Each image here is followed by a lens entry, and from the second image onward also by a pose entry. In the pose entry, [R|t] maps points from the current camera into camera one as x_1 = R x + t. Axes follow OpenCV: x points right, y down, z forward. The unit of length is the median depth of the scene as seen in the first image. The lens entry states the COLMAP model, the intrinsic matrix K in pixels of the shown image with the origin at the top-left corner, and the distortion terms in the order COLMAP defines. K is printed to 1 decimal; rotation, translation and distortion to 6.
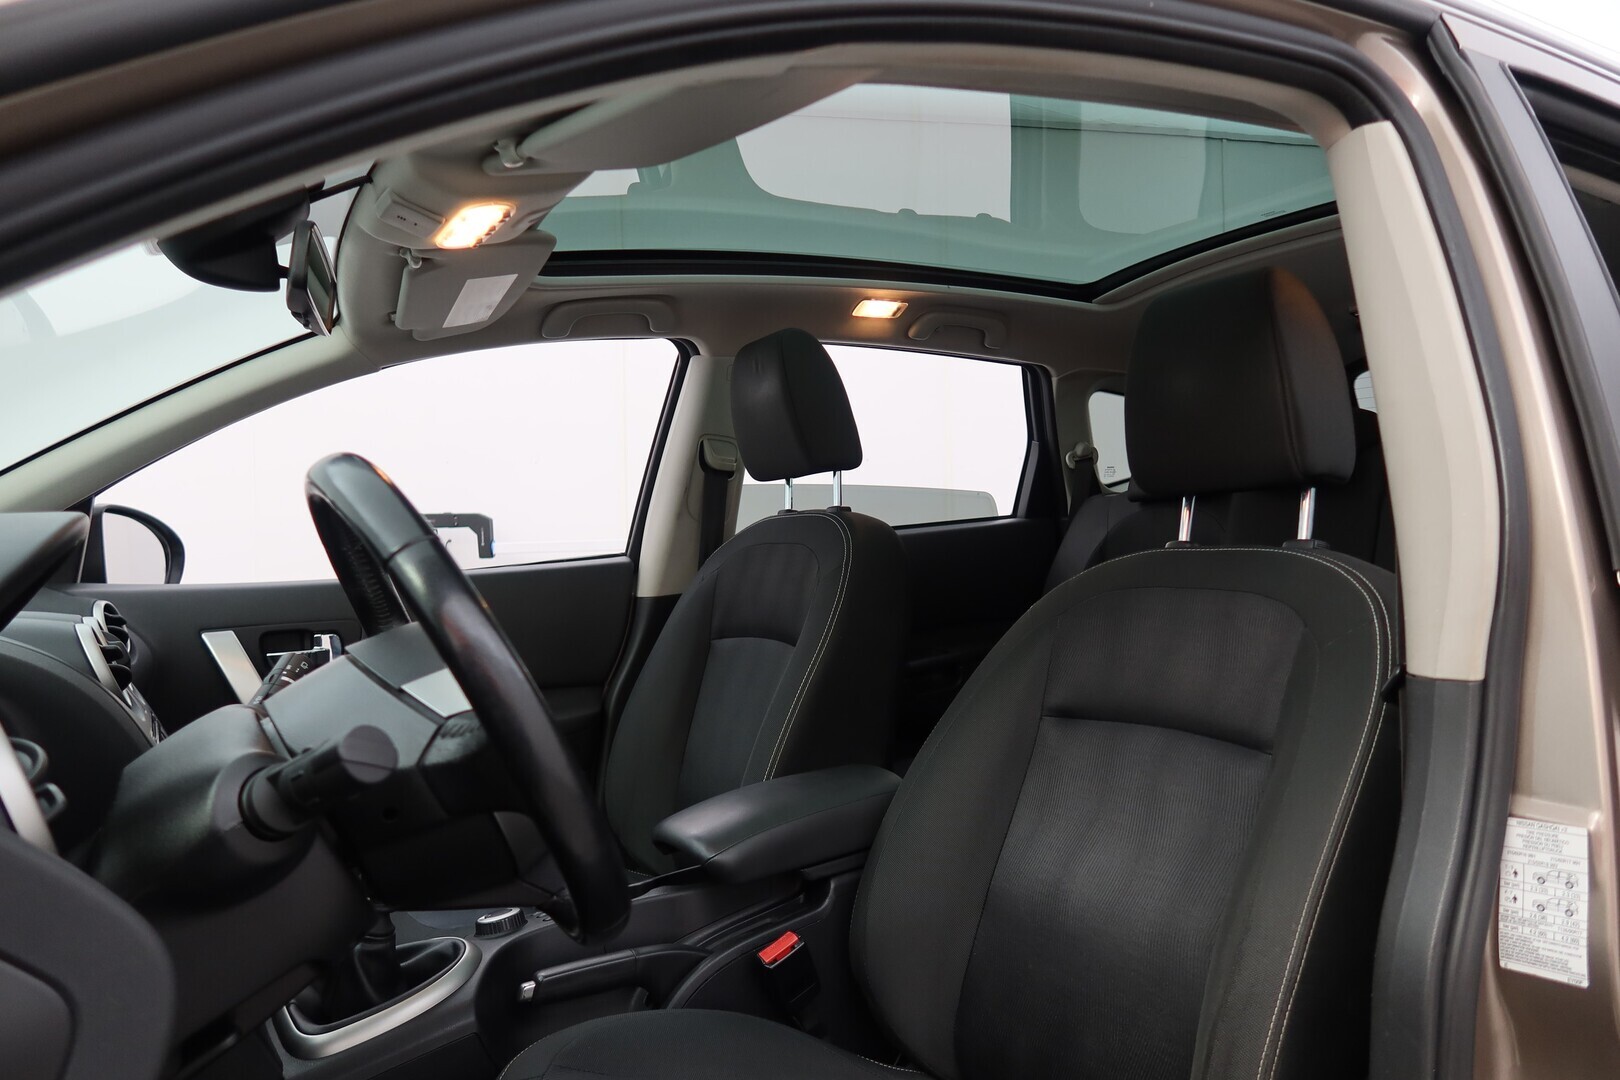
lens RADIAL K [[1106.8, 0, 805.5], [0, 1106.8, 540.2], [0, 0, 1]] dist [-0.023511, 0.005339]
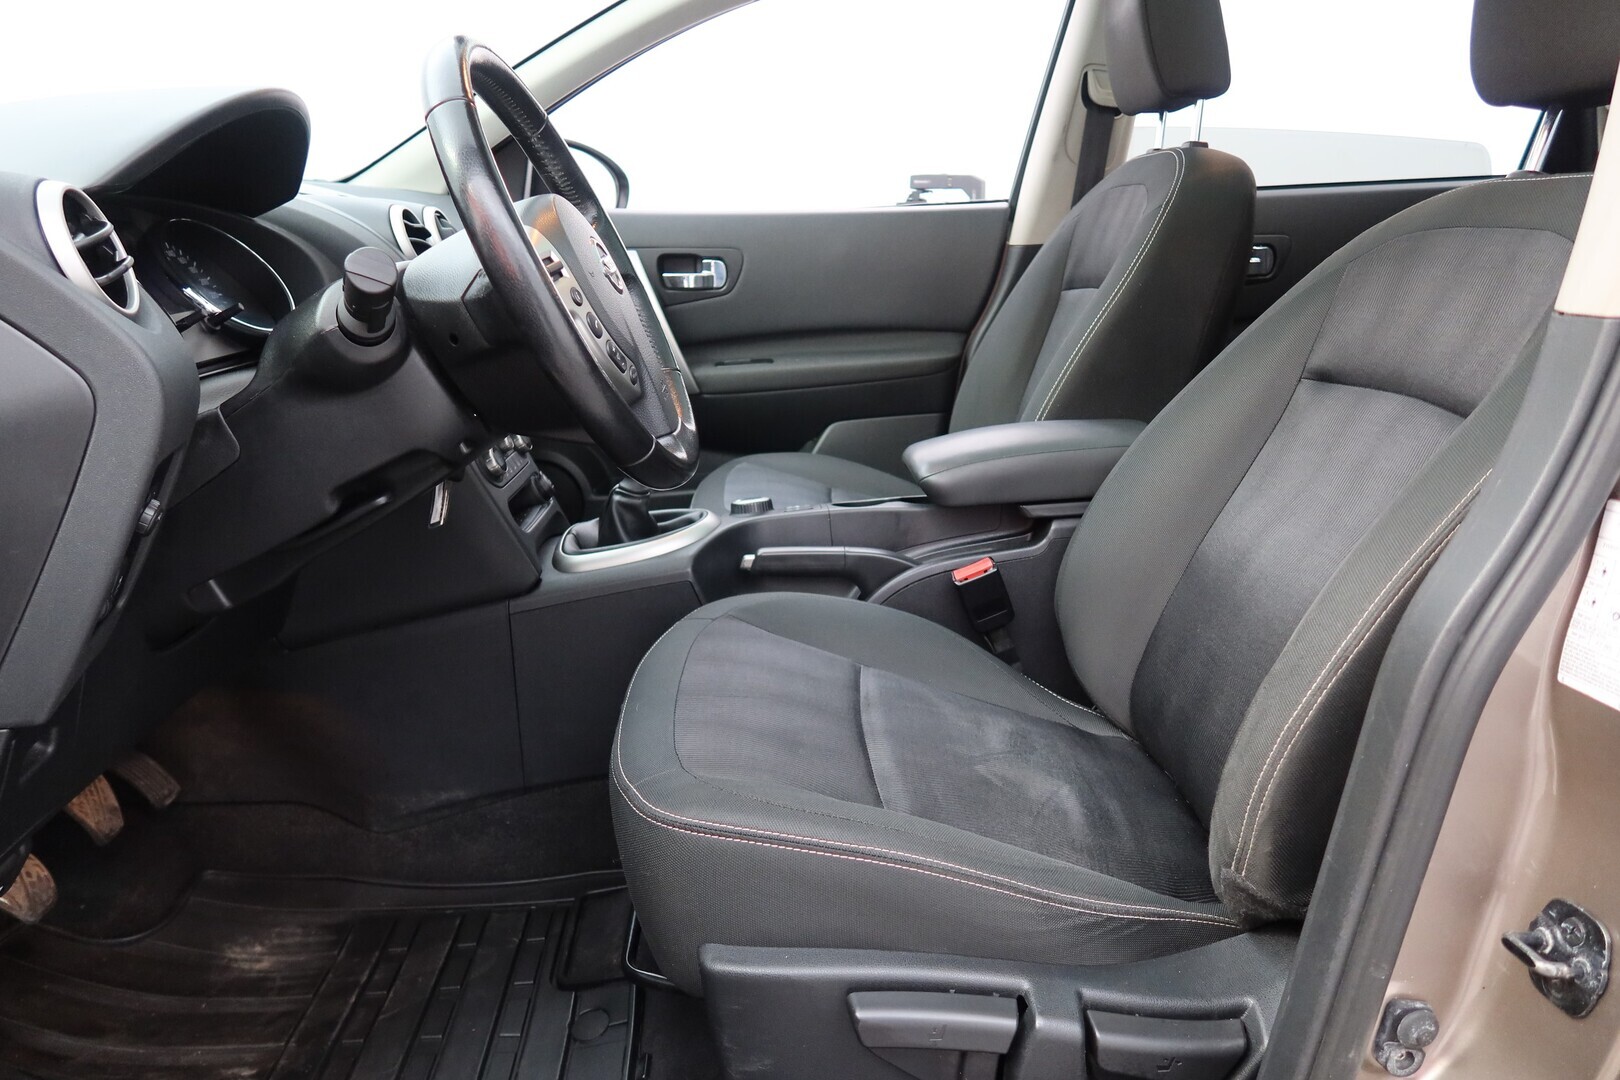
lens RADIAL K [[1106.8, 0, 805.5], [0, 1106.8, 540.2], [0, 0, 1]] dist [-0.023511, 0.005339]
pose [[0.873216, 0.170480, -0.456543, 0.301789], [-0.038261, 0.957908, 0.284516, 0.050509], [0.485830, -0.230976, 0.842983, 0.048023]]
